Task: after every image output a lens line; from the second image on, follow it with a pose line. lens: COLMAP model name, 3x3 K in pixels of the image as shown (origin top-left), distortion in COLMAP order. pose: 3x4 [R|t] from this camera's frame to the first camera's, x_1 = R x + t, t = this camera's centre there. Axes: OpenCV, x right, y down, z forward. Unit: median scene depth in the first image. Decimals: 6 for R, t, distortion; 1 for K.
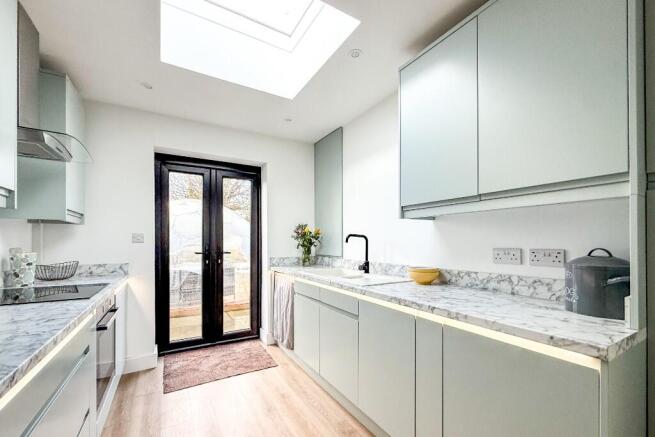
lens RADIAL K [[269.5, 0, 328.3], [0, 269.5, 240.1], [0, 0, 1]] dist [0.000405, 0.000070]
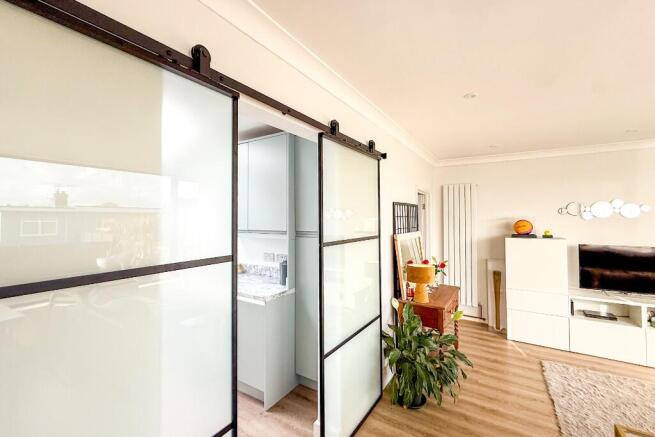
lens RADIAL K [[273.3, 0, 325.2], [0, 273.3, 214.7], [0, 0, 1]] dist [0.001334, 0.000292]
pose [[0.890195, 0.001526, 0.455578, 0.077931], [0.001327, 0.999981, -0.005941, -0.147689], [-0.455578, 0.005893, 0.890176, -0.591764]]
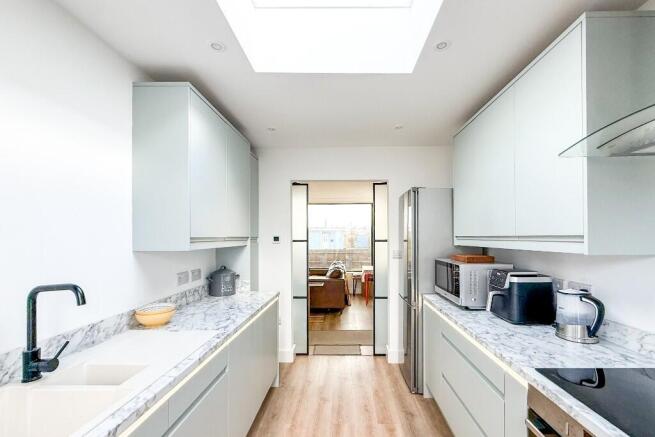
lens RADIAL K [[287.6, 0, 327.5], [0, 287.6, 218.5], [0, 0, 1]] dist [0.000776, 0.000134]
pose [[-0.827747, 0.036837, 0.559891, -0.479513], [0.000538, 0.997894, -0.064859, -0.091512], [-0.561101, -0.053386, -0.826024, 1.131497]]
